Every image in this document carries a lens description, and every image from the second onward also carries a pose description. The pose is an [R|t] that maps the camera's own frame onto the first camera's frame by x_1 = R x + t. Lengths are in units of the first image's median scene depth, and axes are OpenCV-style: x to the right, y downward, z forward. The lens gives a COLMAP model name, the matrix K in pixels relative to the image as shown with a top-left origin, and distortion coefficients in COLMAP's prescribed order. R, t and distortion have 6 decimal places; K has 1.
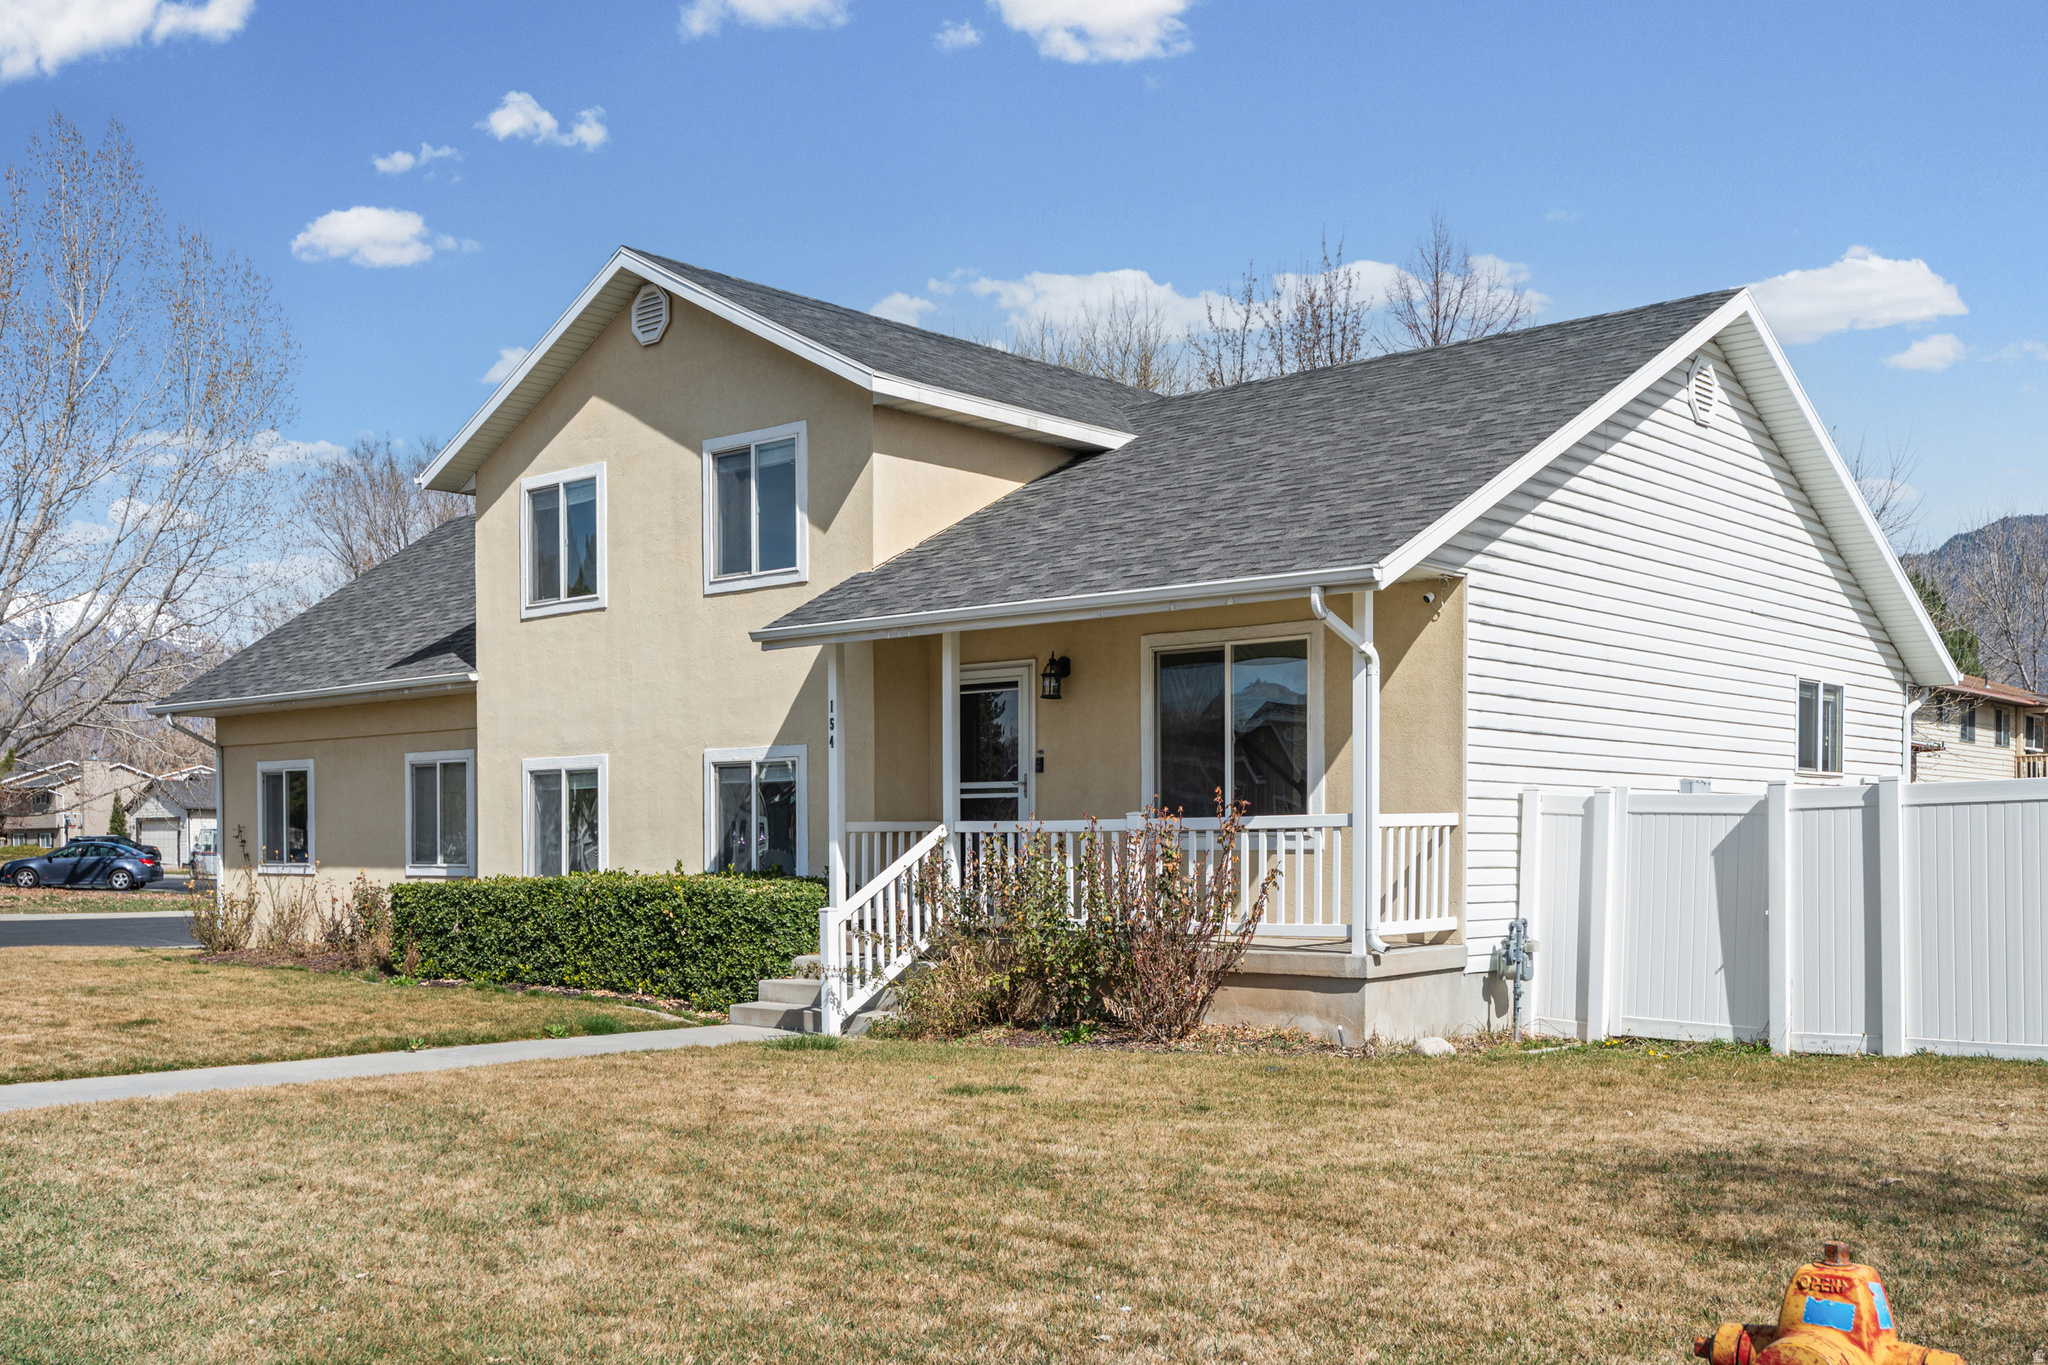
lens RADIAL K [[1972.0, 0, 1012.7], [0, 1972.0, 864.1], [0, 0, 1]] dist [-0.005480, 0.000000]
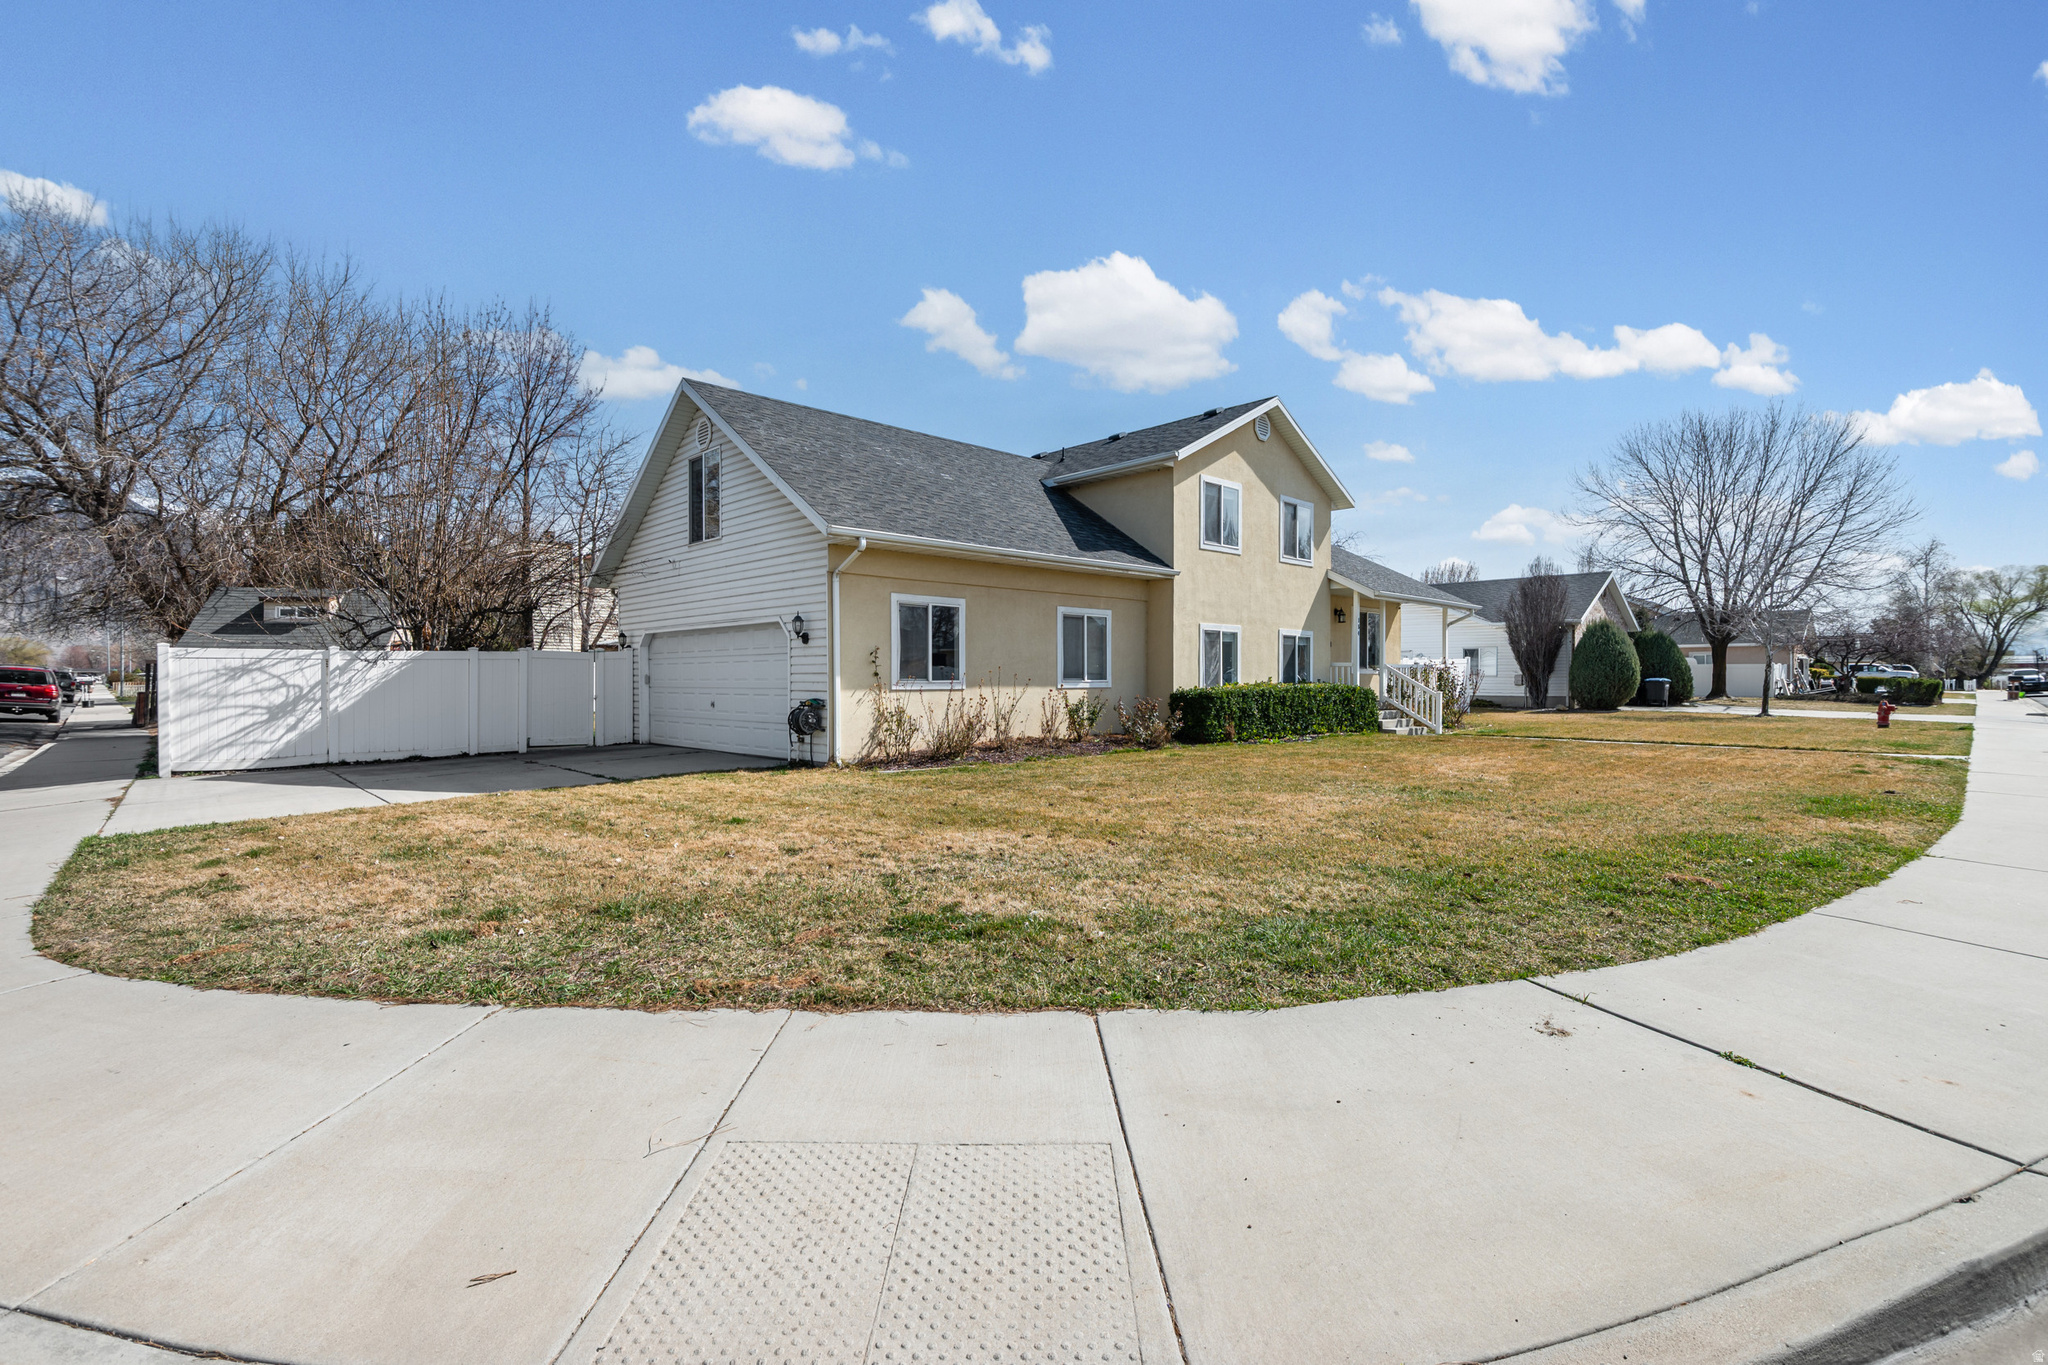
lens RADIAL K [[929.0, 0, 1008.2], [0, 929.0, 674.5], [0, 0, 1]] dist [0.001299, 0.000196]
pose [[0.086385, 0.003117, 0.996257, -1.191480], [0.006826, 0.999970, -0.003721, -0.002922], [-0.996238, 0.007122, 0.086361, 1.153477]]
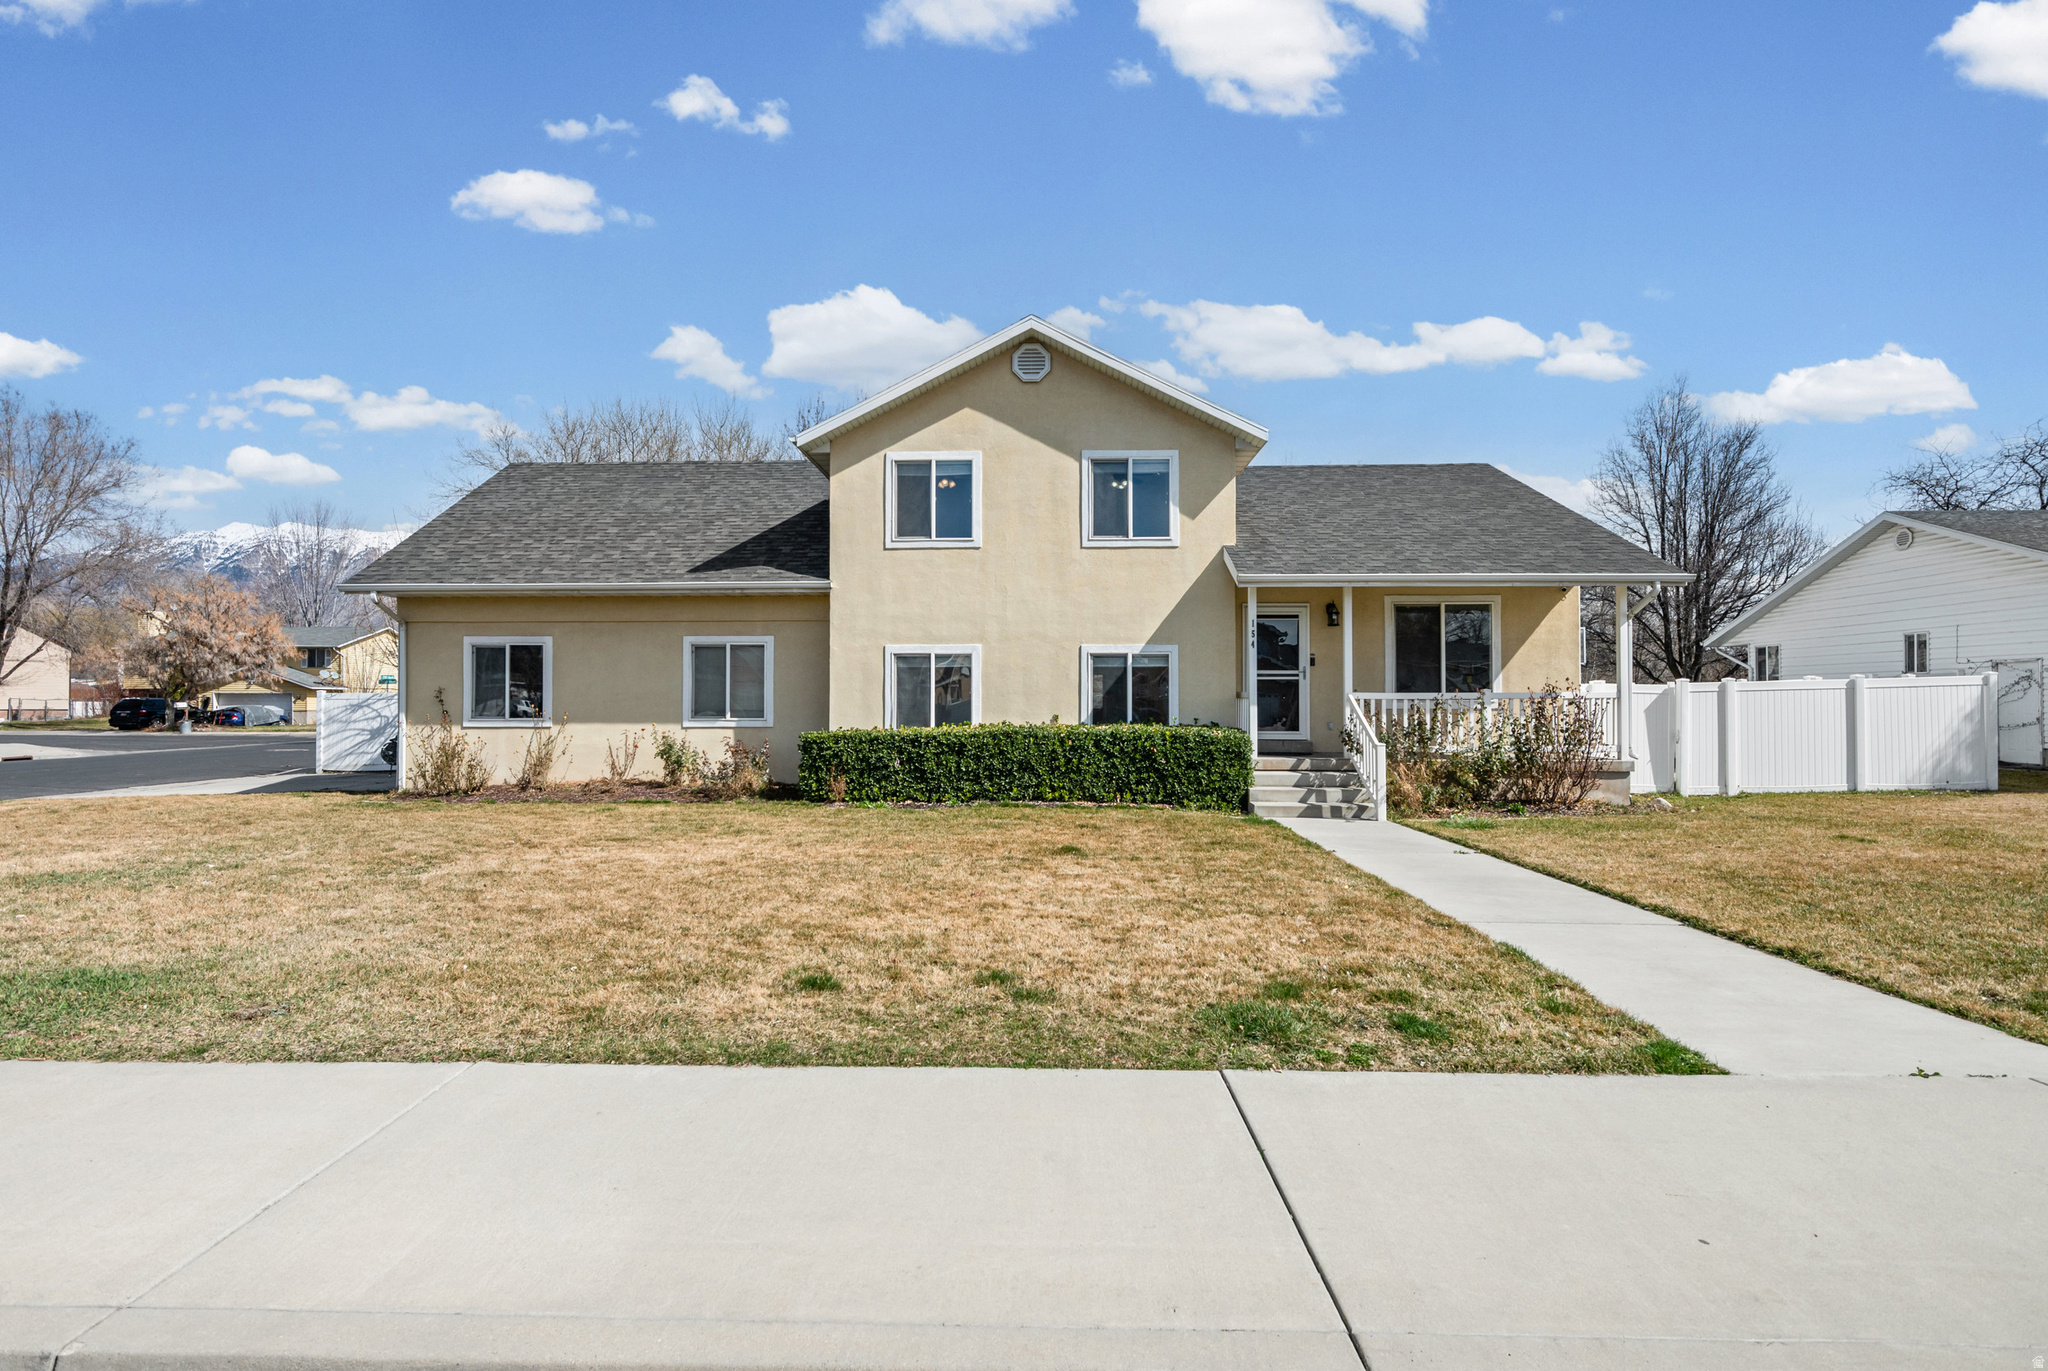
lens RADIAL K [[929.0, 0, 1005.9], [0, 929.0, 680.8], [0, 0, 1]] dist [0.001299, 0.000196]
pose [[0.776435, 0.017347, 0.629959, -0.633235], [0.003198, 0.999500, -0.031464, -0.005916], [-0.630189, 0.026445, 0.775991, 0.436751]]
